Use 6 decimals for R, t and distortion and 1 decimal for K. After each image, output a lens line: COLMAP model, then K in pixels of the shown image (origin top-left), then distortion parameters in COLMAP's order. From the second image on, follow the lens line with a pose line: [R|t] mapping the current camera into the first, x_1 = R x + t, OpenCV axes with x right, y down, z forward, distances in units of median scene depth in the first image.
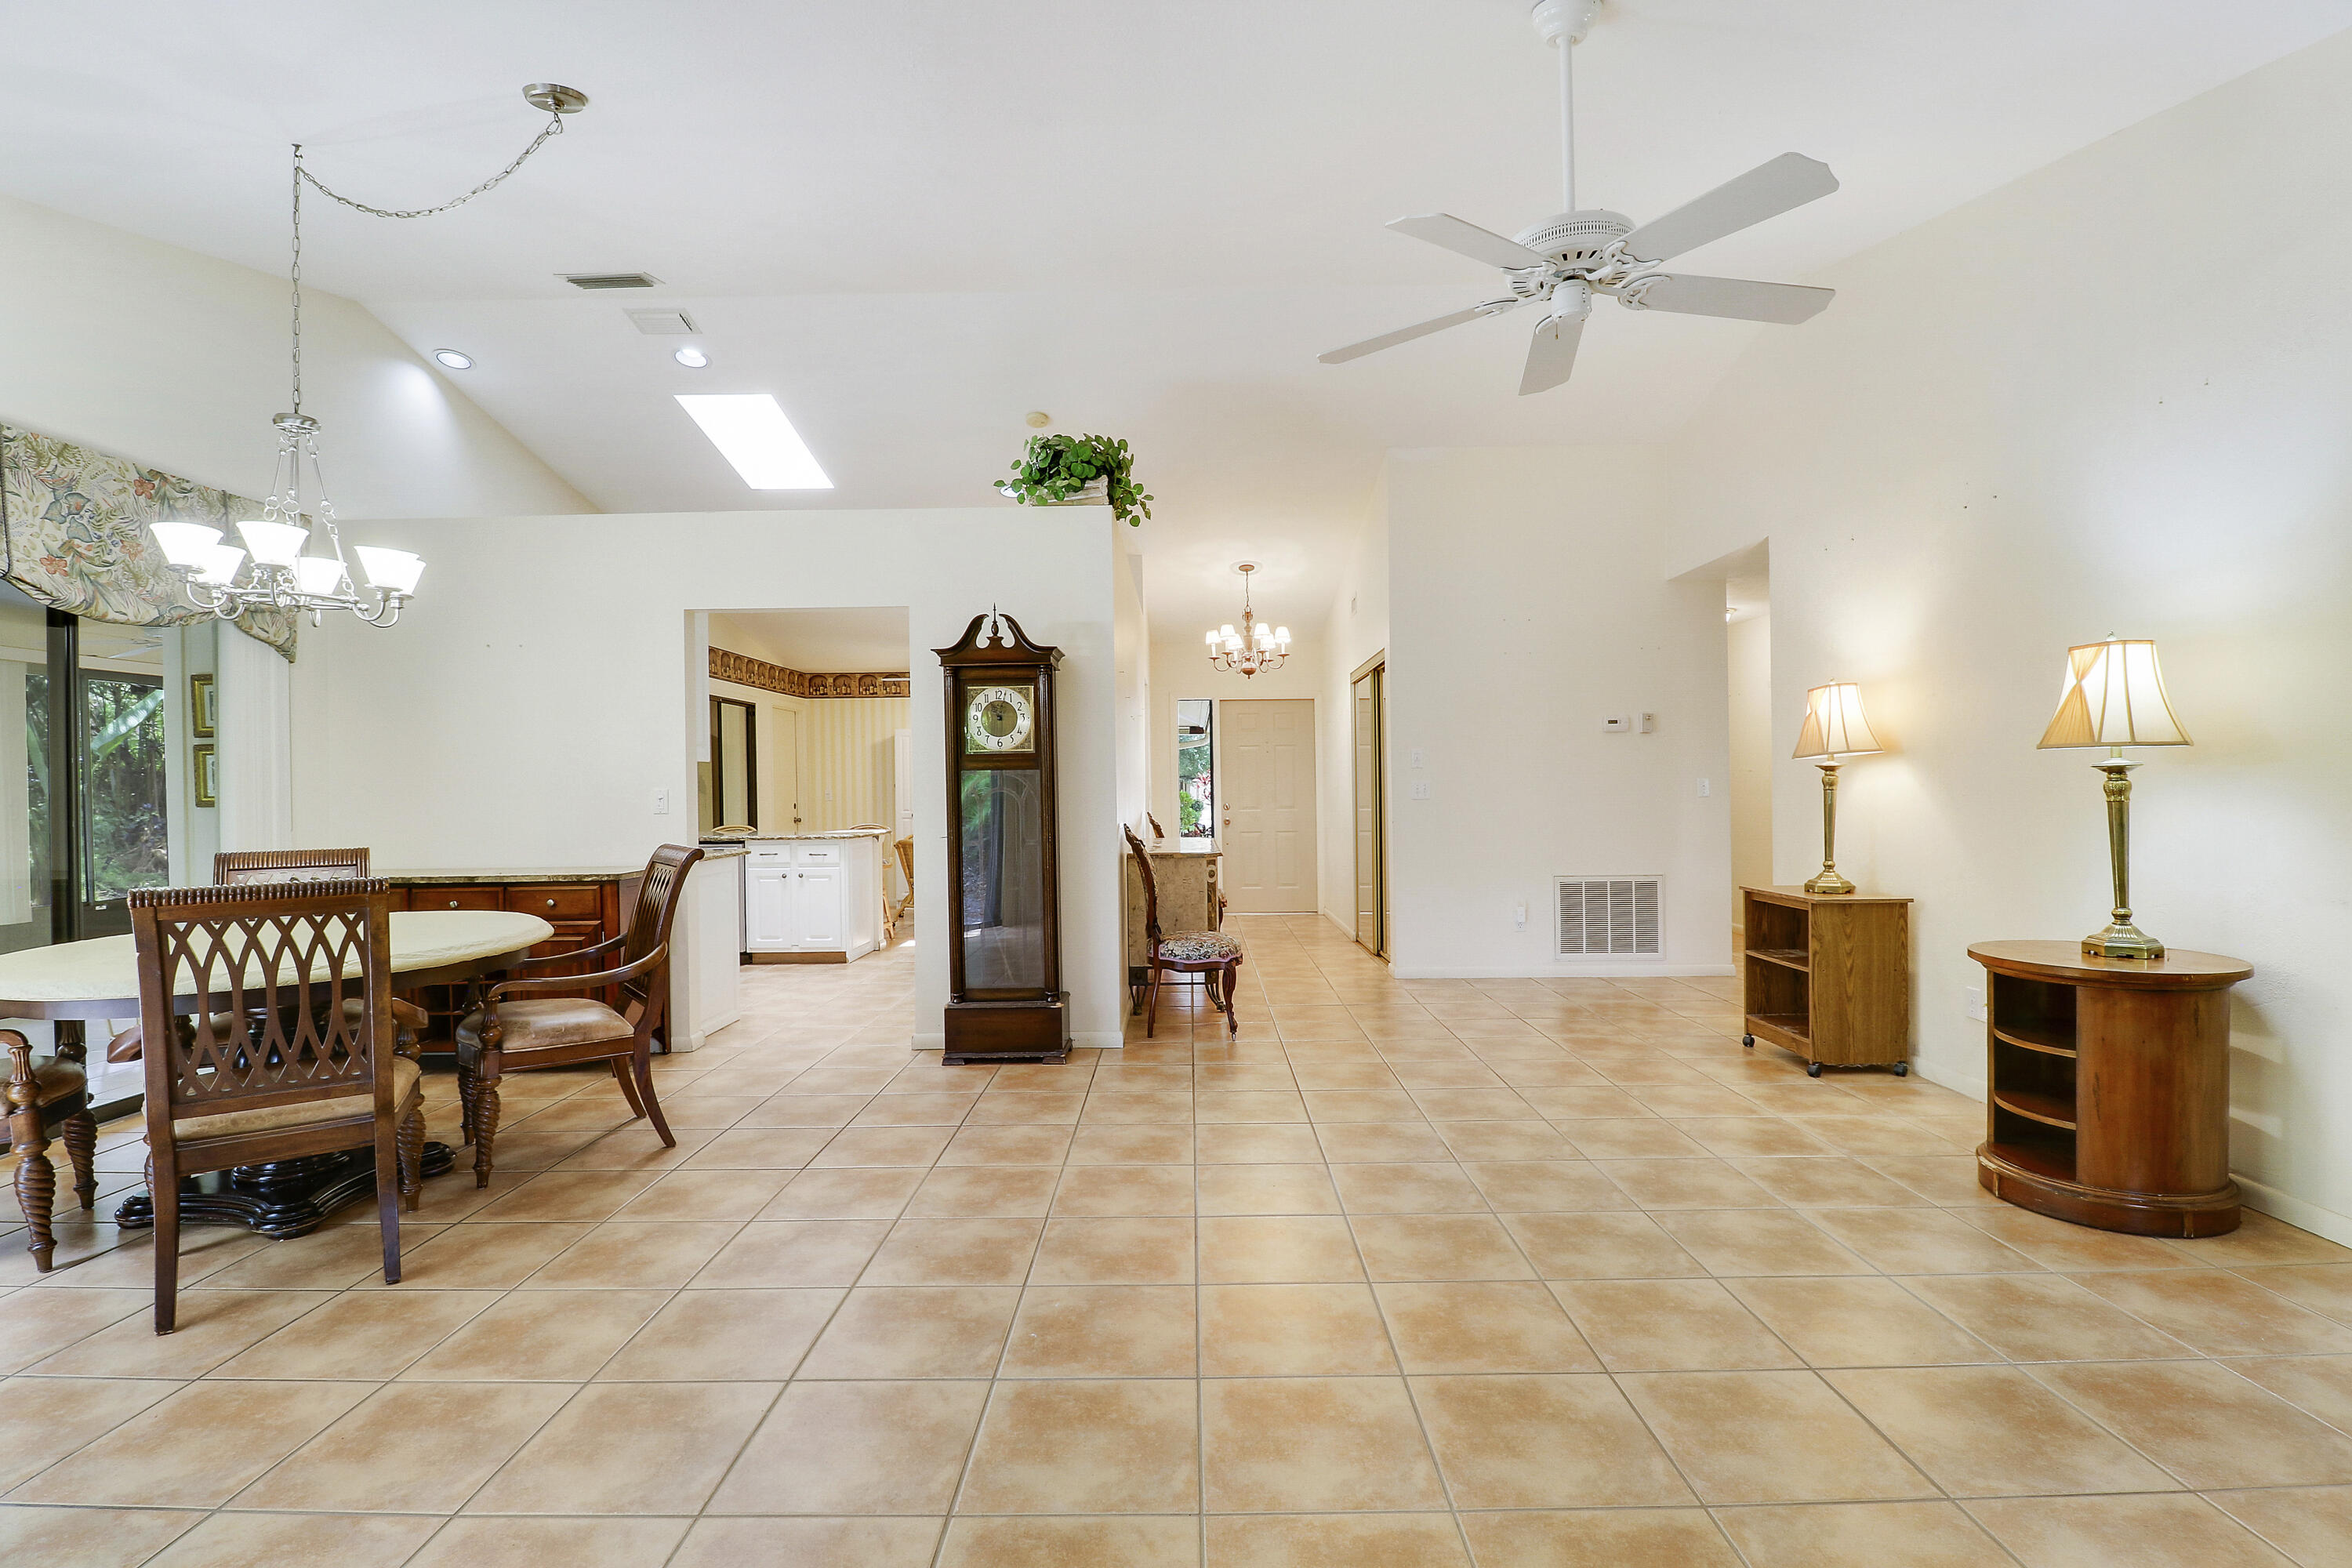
lens RADIAL K [[1093.9, 0, 1178.2], [0, 1093.9, 781.7], [0, 0, 1]] dist [0.001250, -0.013582]
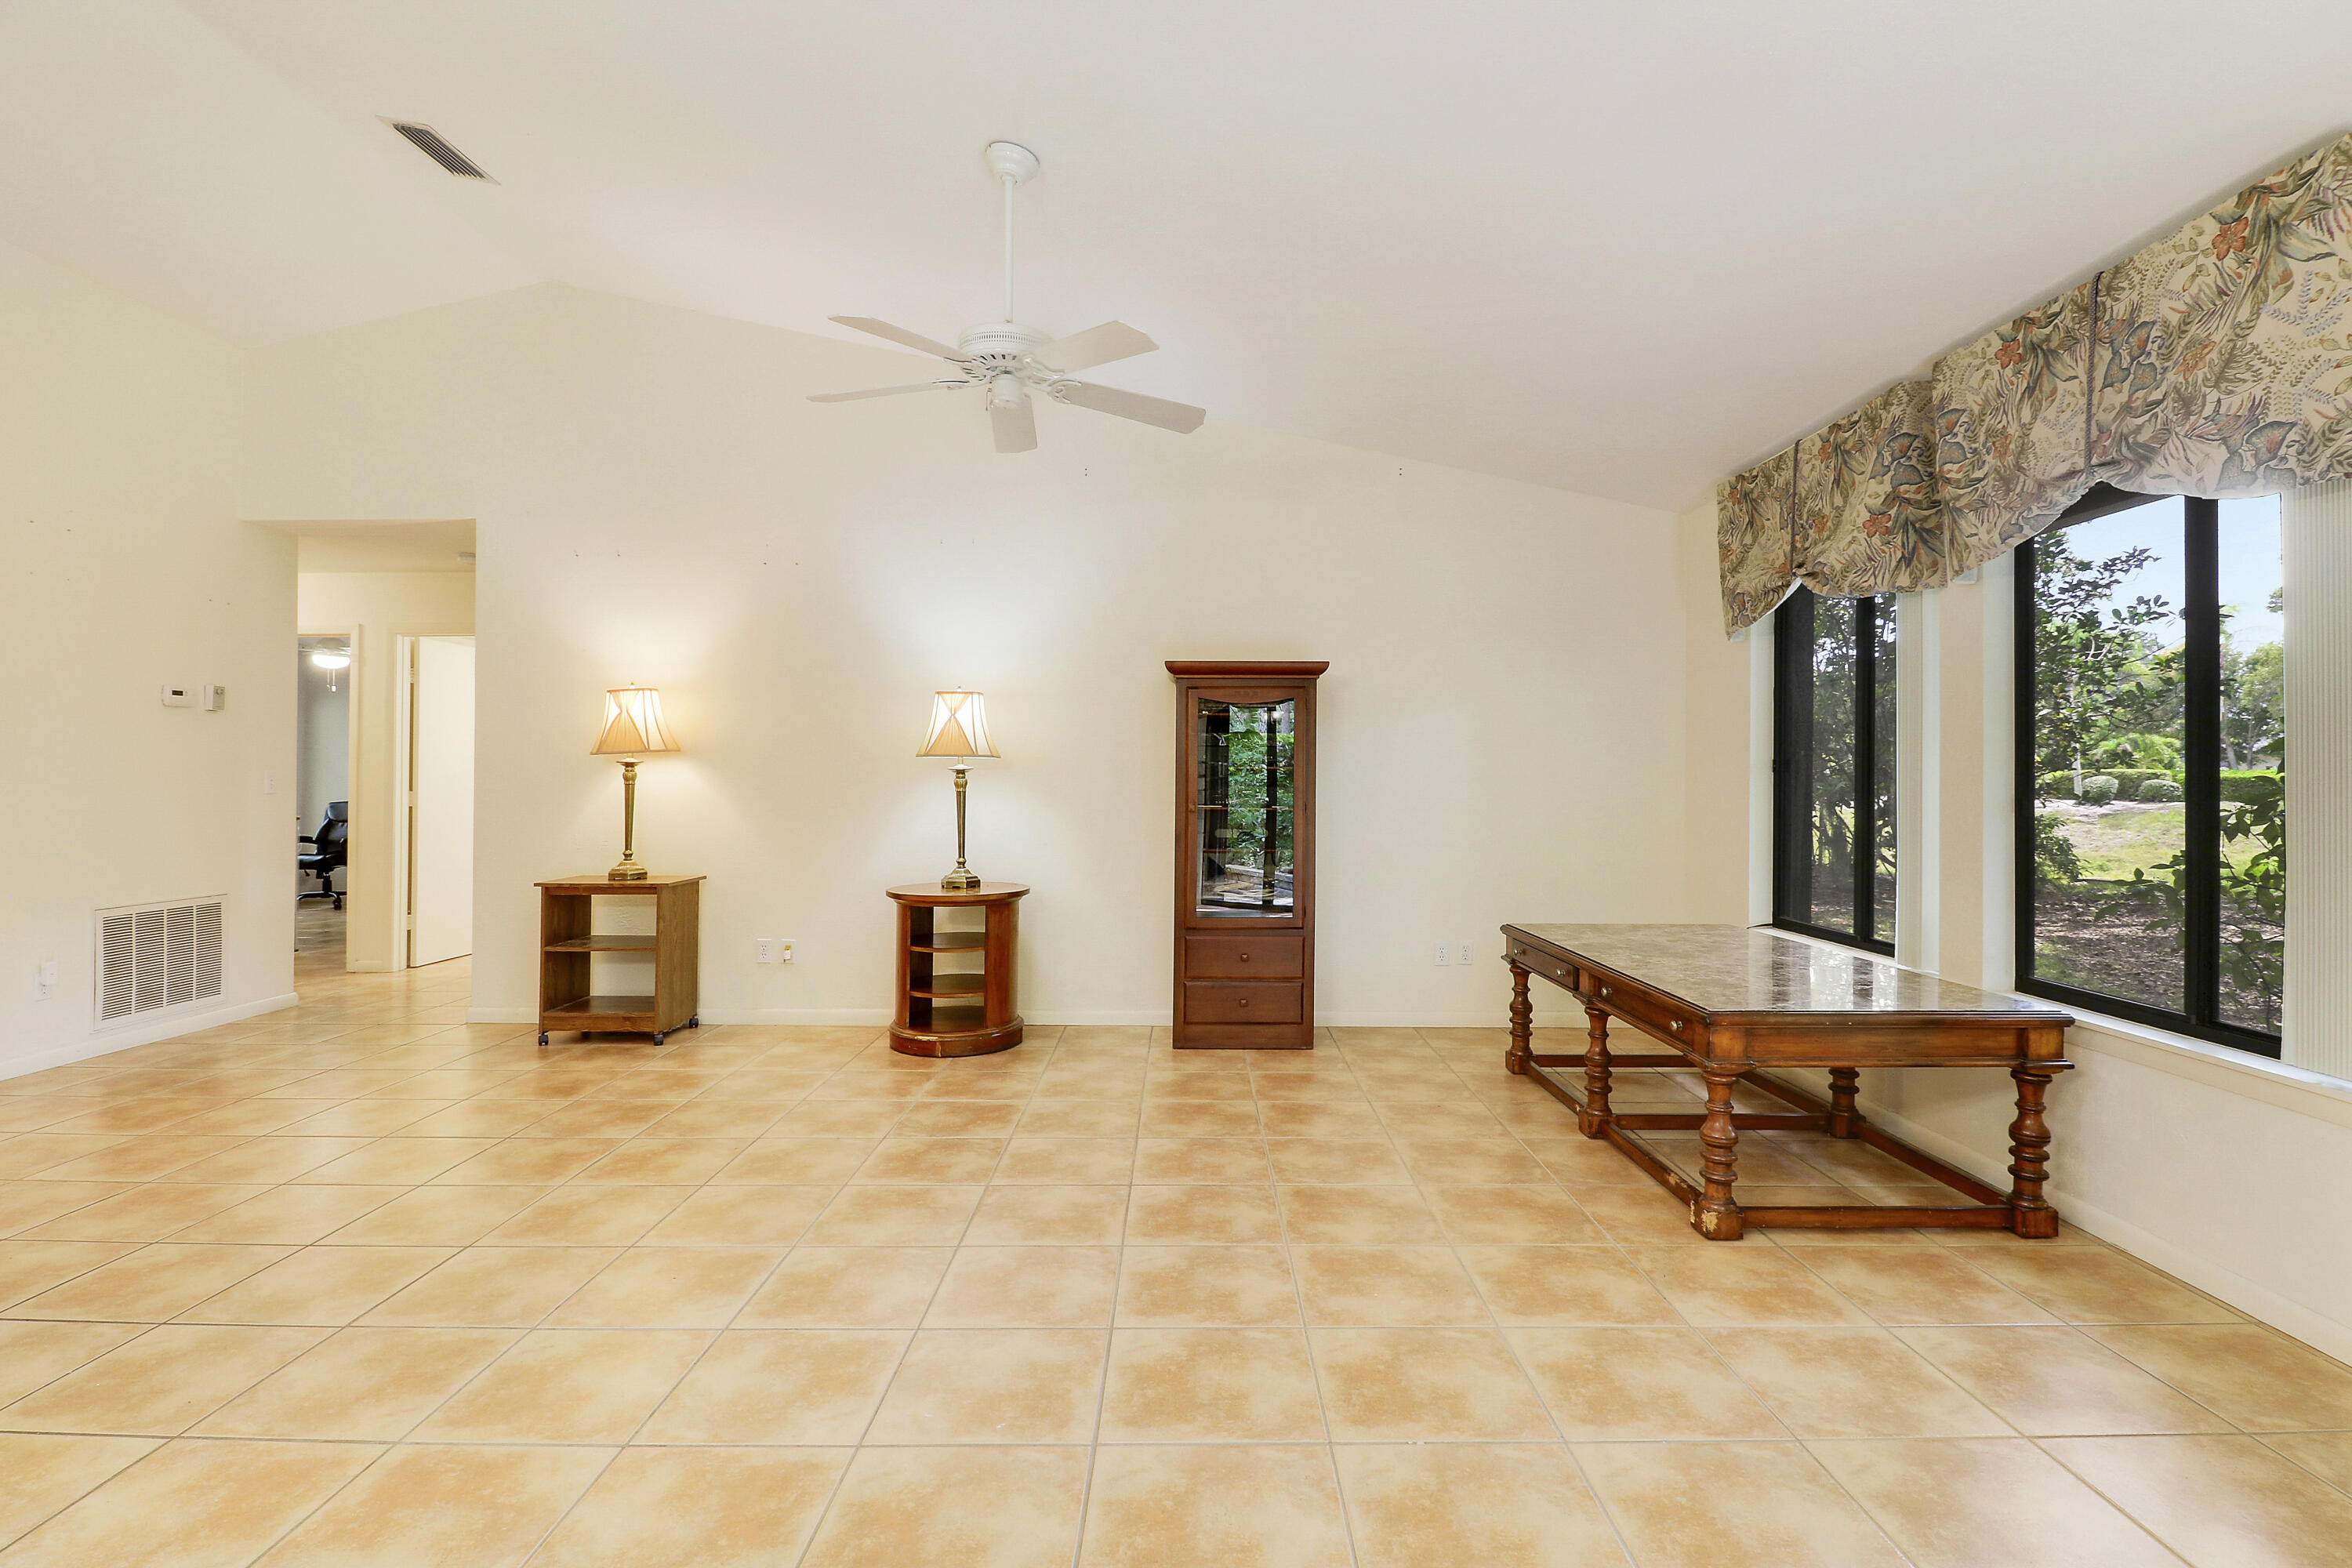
lens RADIAL K [[1119.4, 0, 1182.6], [0, 1119.4, 765.1], [0, 0, 1]] dist [-0.001573, -0.000473]
pose [[0.002283, 0.019489, 0.999807, -0.619383], [-0.004718, 0.999799, -0.019478, 0.007689], [-0.999986, -0.004673, 0.002375, 0.523988]]
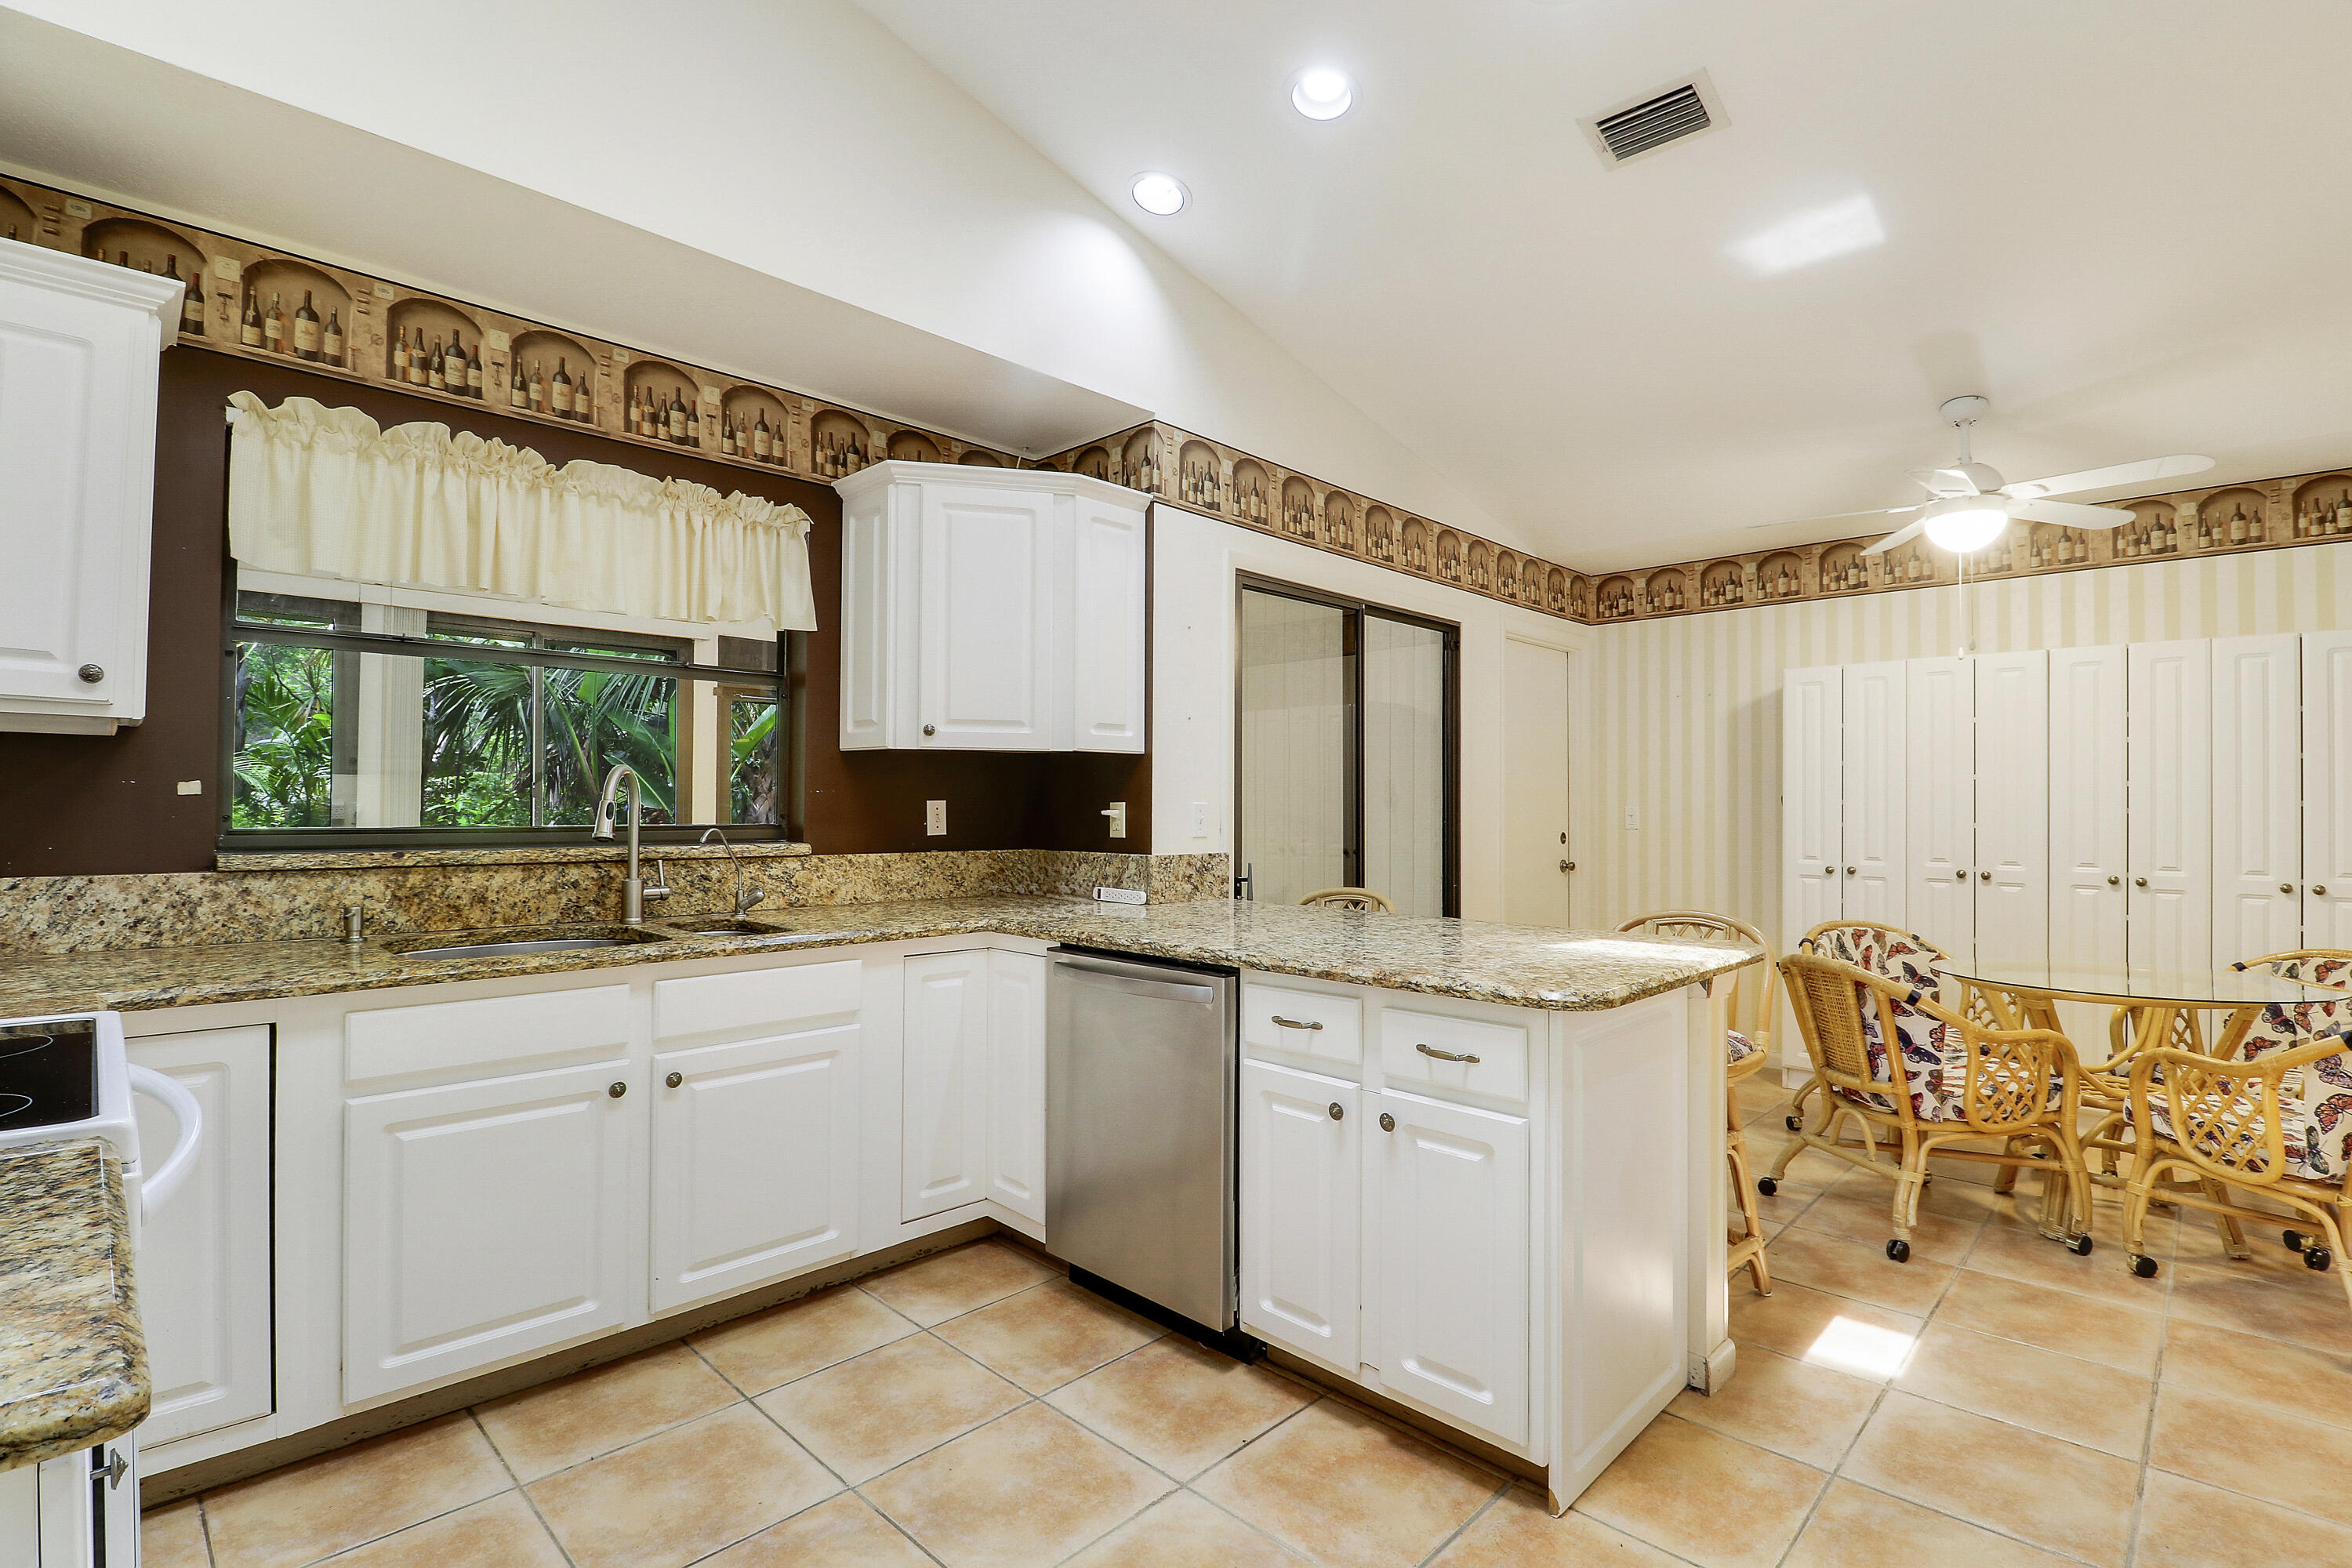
lens RADIAL K [[1068.0, 0, 1180.5], [0, 1068.0, 807.6], [0, 0, 1]] dist [0.009841, -0.019086]
pose [[0.719448, 0.015611, -0.694371, -0.378976], [-0.009779, 0.999876, 0.012347, 0.010624], [0.694477, -0.002093, 0.719512, 1.469940]]
